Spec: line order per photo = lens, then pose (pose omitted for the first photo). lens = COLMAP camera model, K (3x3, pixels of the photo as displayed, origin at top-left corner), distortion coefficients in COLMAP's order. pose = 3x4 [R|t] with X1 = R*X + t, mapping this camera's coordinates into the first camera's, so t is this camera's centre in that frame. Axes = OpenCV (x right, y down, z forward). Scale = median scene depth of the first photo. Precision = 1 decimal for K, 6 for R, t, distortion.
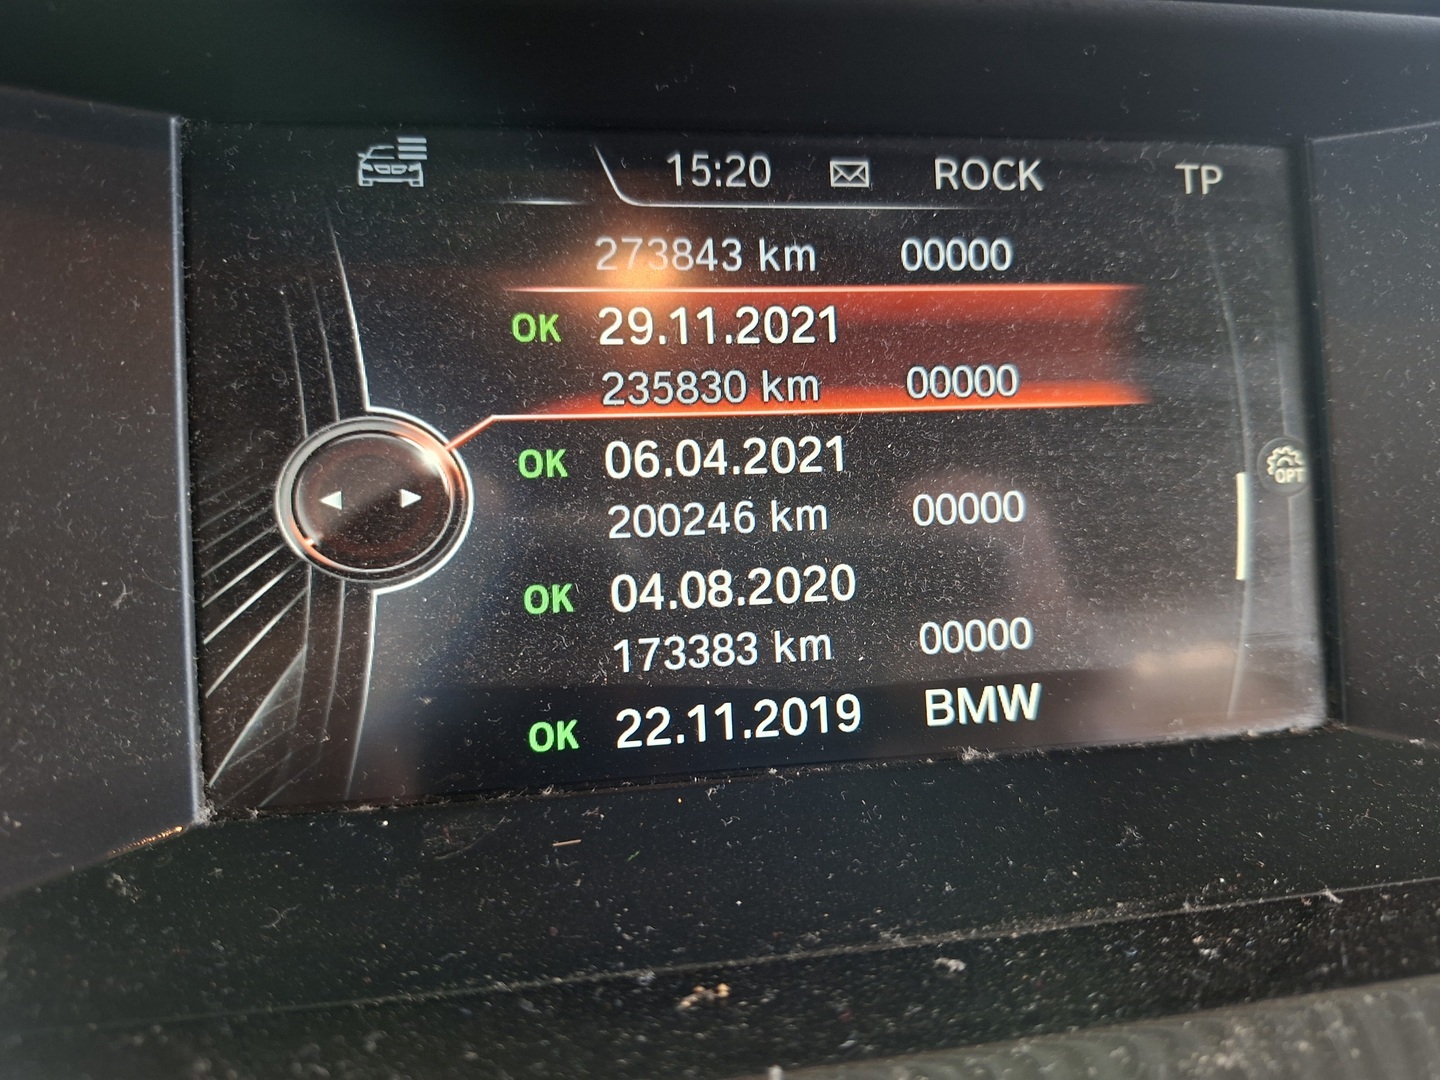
lens RADIAL K [[1051.6, 0, 708.1], [0, 1051.6, 525.8], [0, 0, 1]] dist [0.000984, -0.071124]
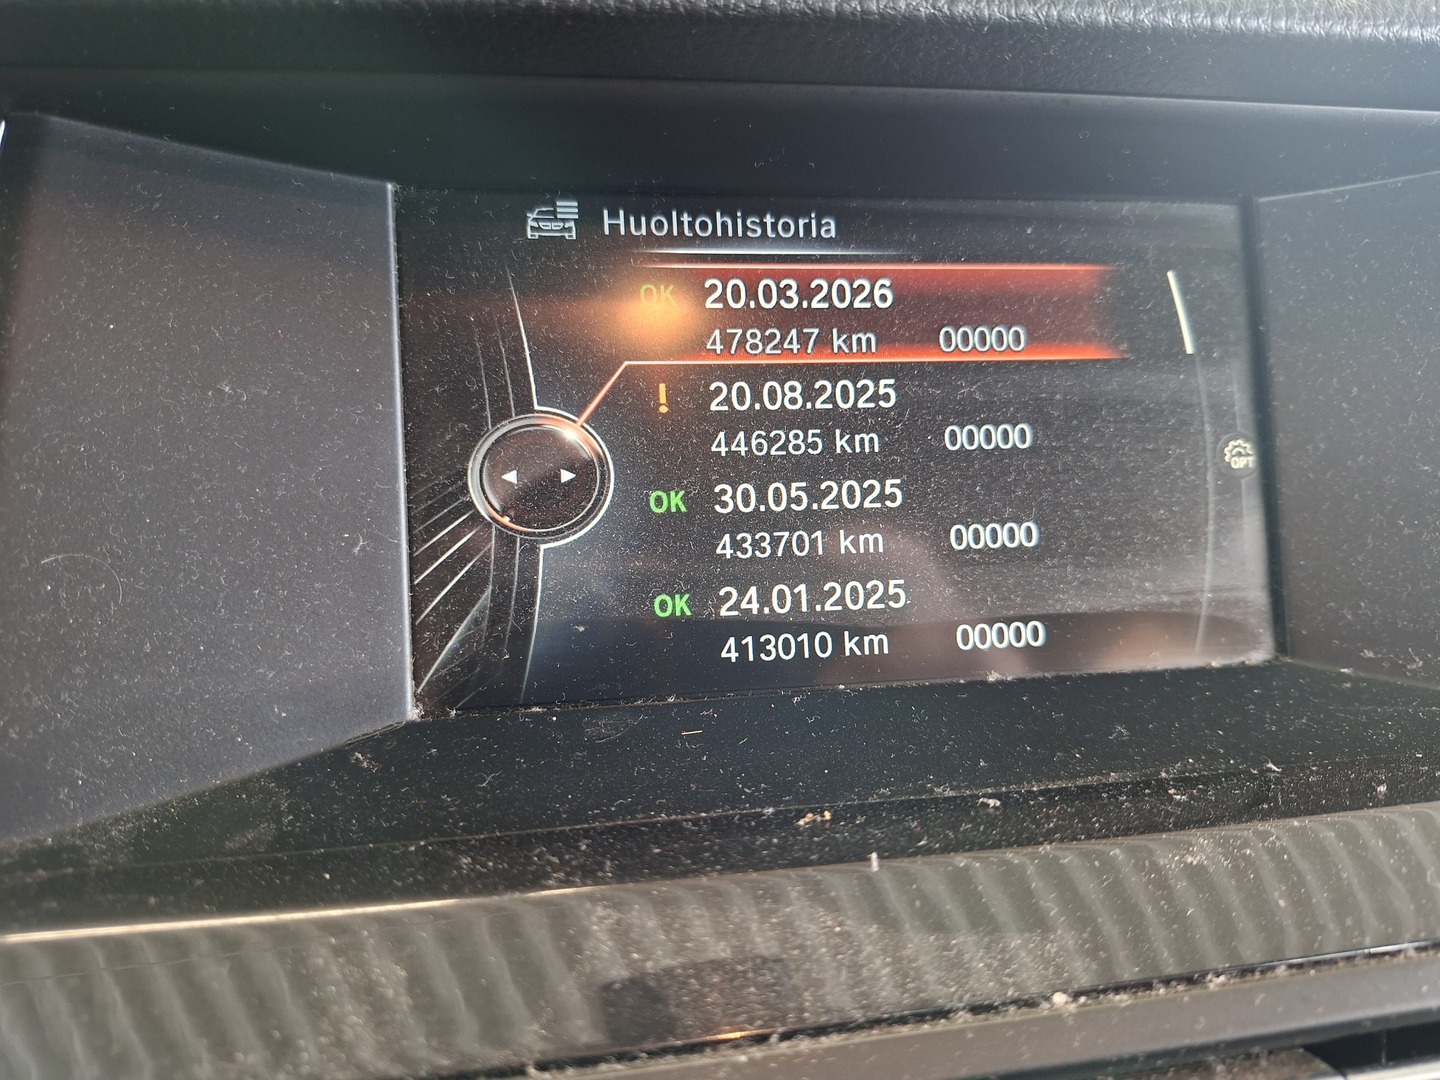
lens RADIAL K [[1024.5, 0, 698.4], [0, 1024.5, 542.0], [0, 0, 1]] dist [0.041116, -0.122141]
pose [[0.999998, -0.001487, -0.001035, -0.119305], [0.001468, 0.999834, -0.018174, 0.081204], [0.001062, 0.018173, 0.999834, -0.284171]]
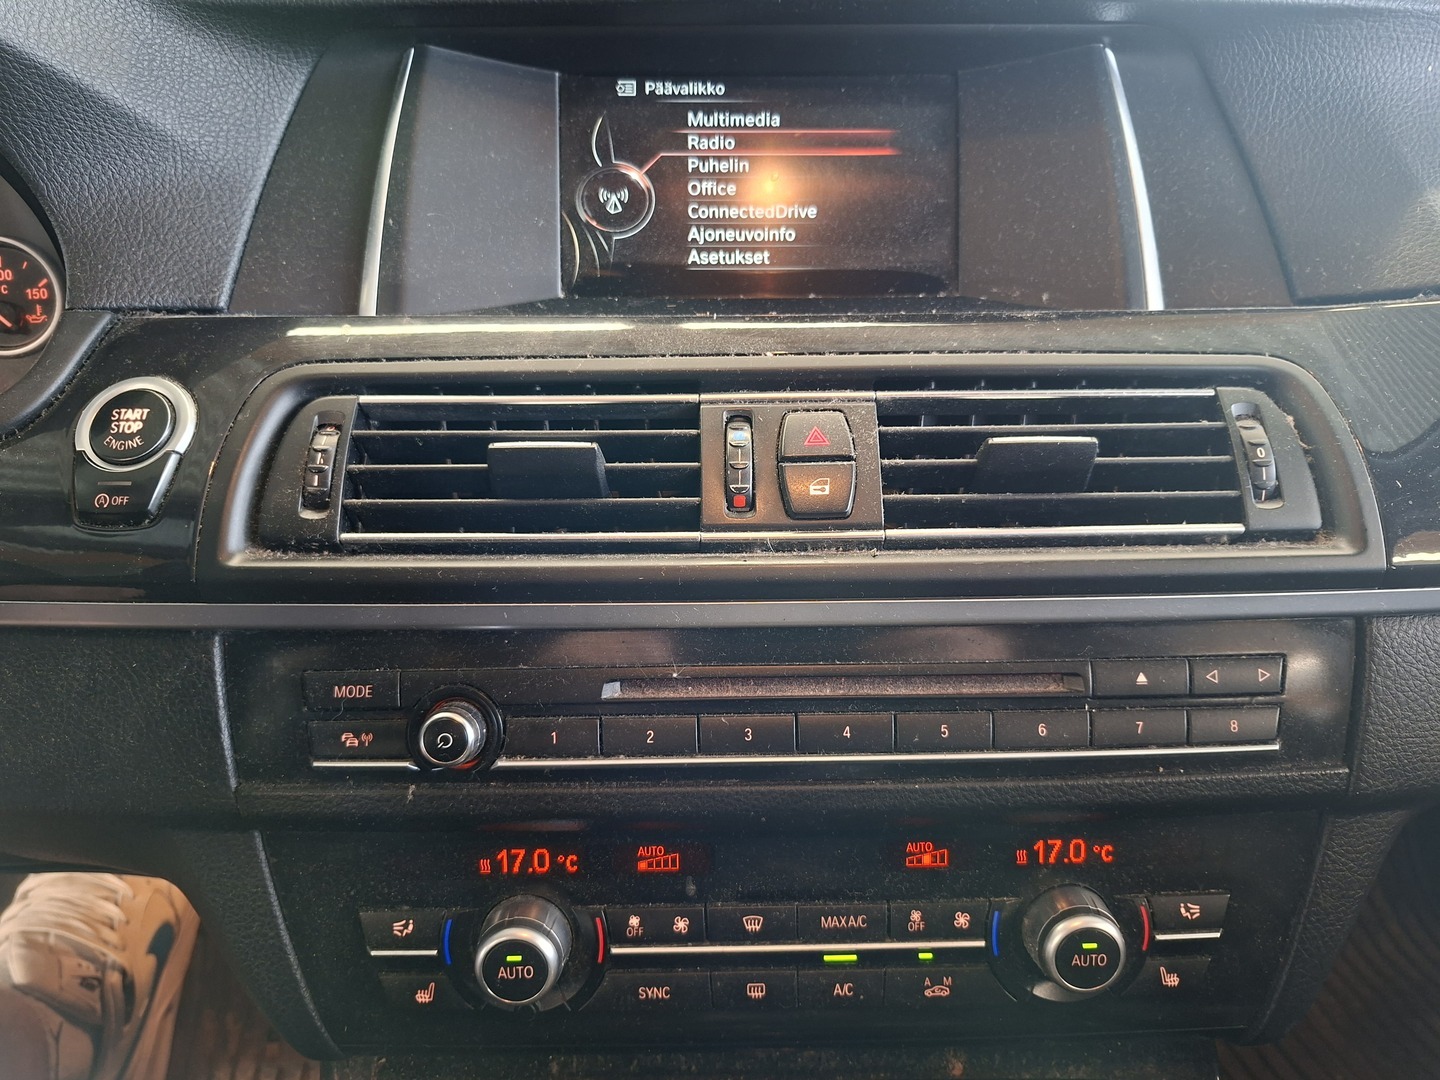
lens RADIAL K [[1010.9, 0, 701.6], [0, 1010.9, 543.1], [0, 0, 1]] dist [0.078352, -0.202214]
pose [[0.985763, 0.048452, -0.161009, 0.468679], [-0.040233, 0.997734, 0.053924, 0.818478], [0.163257, -0.046678, 0.985479, -1.974780]]
